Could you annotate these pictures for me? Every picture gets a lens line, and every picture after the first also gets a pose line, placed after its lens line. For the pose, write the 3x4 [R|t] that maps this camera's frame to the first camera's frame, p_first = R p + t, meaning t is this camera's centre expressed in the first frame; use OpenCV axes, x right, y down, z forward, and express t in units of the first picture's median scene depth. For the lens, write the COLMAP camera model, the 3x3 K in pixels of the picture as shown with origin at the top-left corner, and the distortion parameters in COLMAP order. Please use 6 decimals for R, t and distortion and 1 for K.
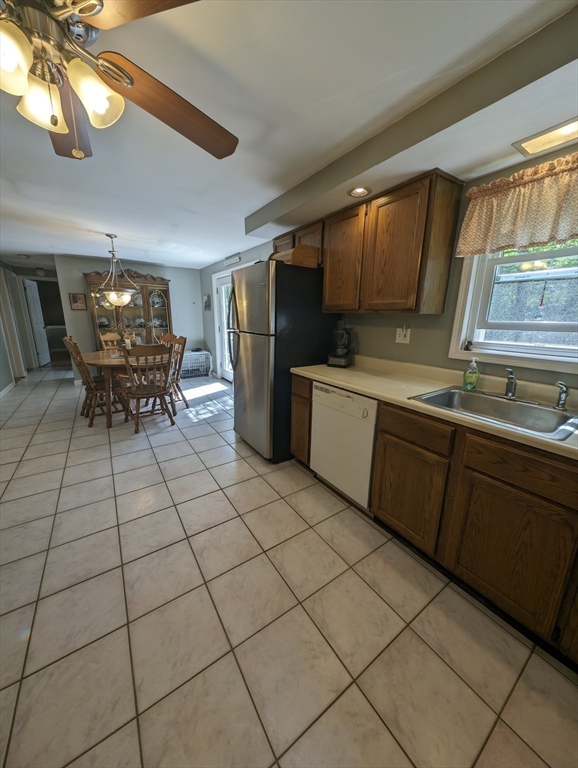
lens RADIAL K [[274.0, 0, 289.0], [0, 274.0, 384.0], [0, 0, 1]] dist [0.009040, -0.005285]
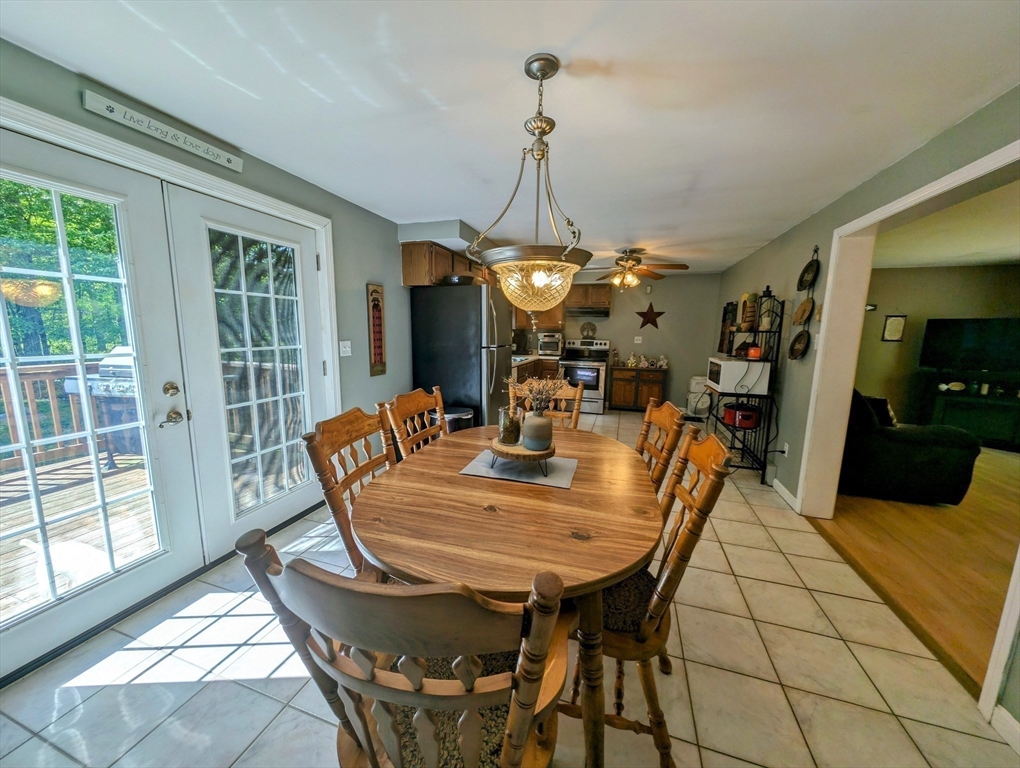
lens RADIAL K [[370.2, 0, 505.0], [0, 370.2, 386.3], [0, 0, 1]] dist [0.012904, -0.005110]
pose [[-0.612269, -0.144426, 0.777347, -1.696416], [0.165894, 0.937823, 0.304906, -0.620514], [-0.773050, 0.315642, -0.550240, 2.355472]]
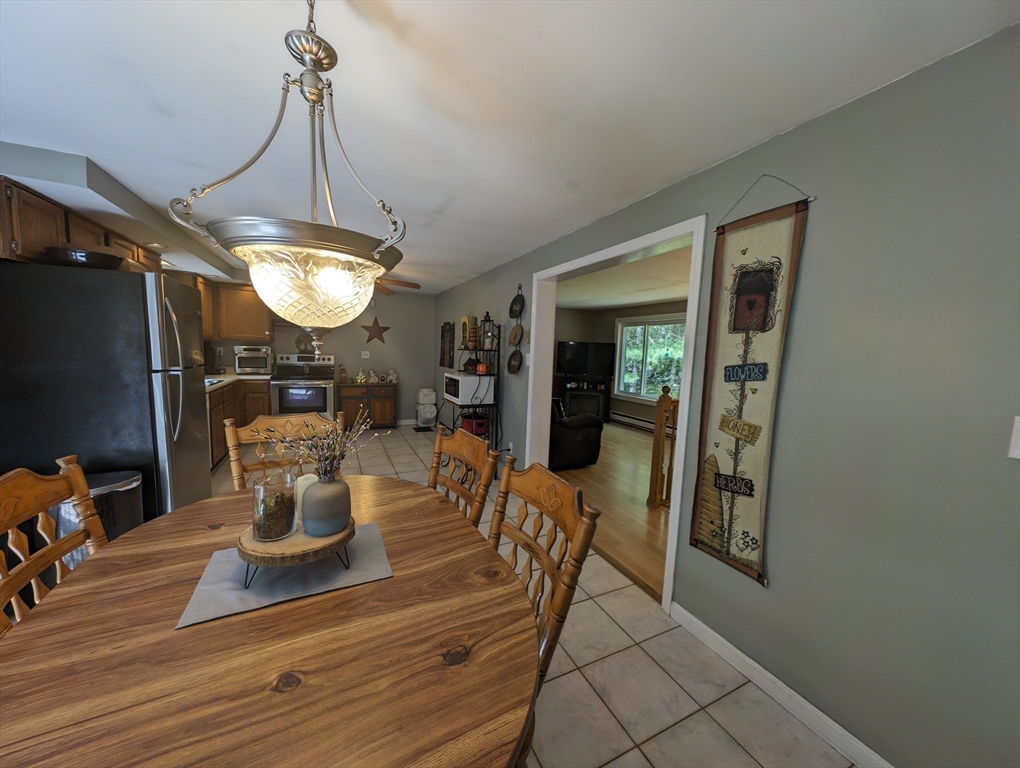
lens RADIAL K [[363.9, 0, 508.0], [0, 363.9, 384.2], [0, 0, 1]] dist [0.009040, -0.005285]
pose [[-0.988095, -0.064477, 0.139683, -1.456952], [-0.014502, 0.942933, 0.332667, -0.619193], [-0.153161, 0.326681, -0.932642, 2.290179]]
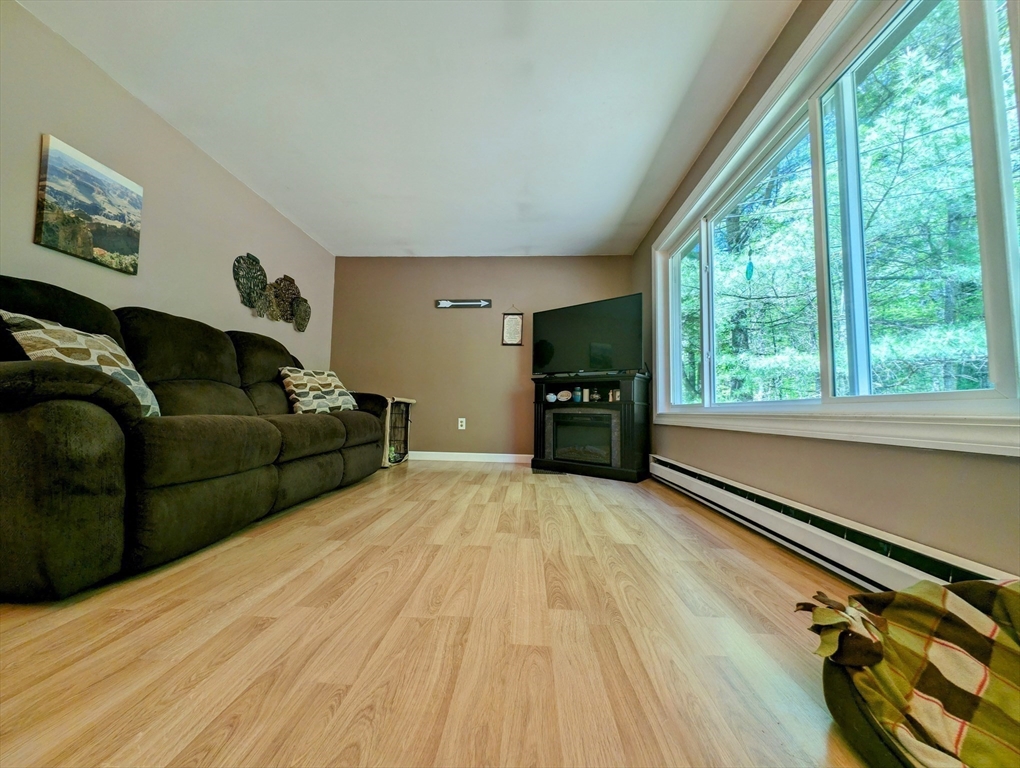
lens RADIAL K [[363.9, 0, 508.0], [0, 363.9, 384.2], [0, 0, 1]] dist [0.009040, -0.005285]
pose [[-0.786672, 0.014683, 0.617197, -2.508281], [0.113493, 0.986119, 0.121197, 0.336915], [-0.606850, 0.165390, -0.777418, 0.204838]]
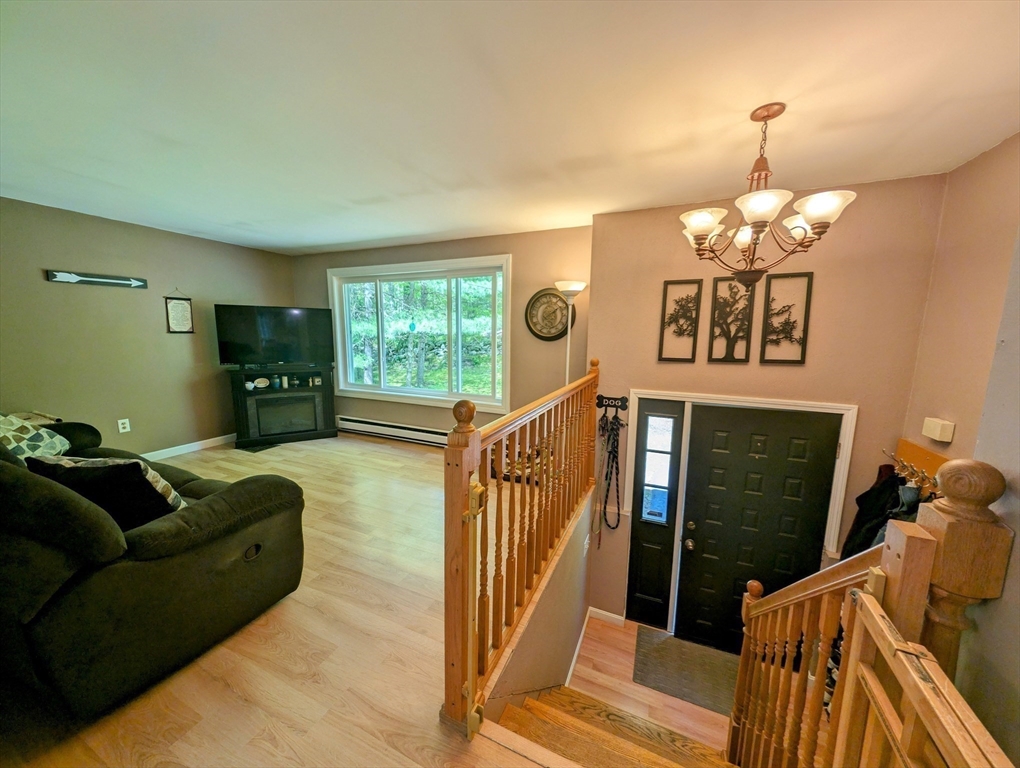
lens RADIAL K [[363.9, 0, 508.0], [0, 363.9, 384.2], [0, 0, 1]] dist [0.009040, -0.005285]
pose [[-0.847940, 0.045979, -0.528095, -1.699694], [-0.154583, 0.931483, 0.329308, -0.286884], [0.507053, 0.360867, -0.782734, 1.074903]]
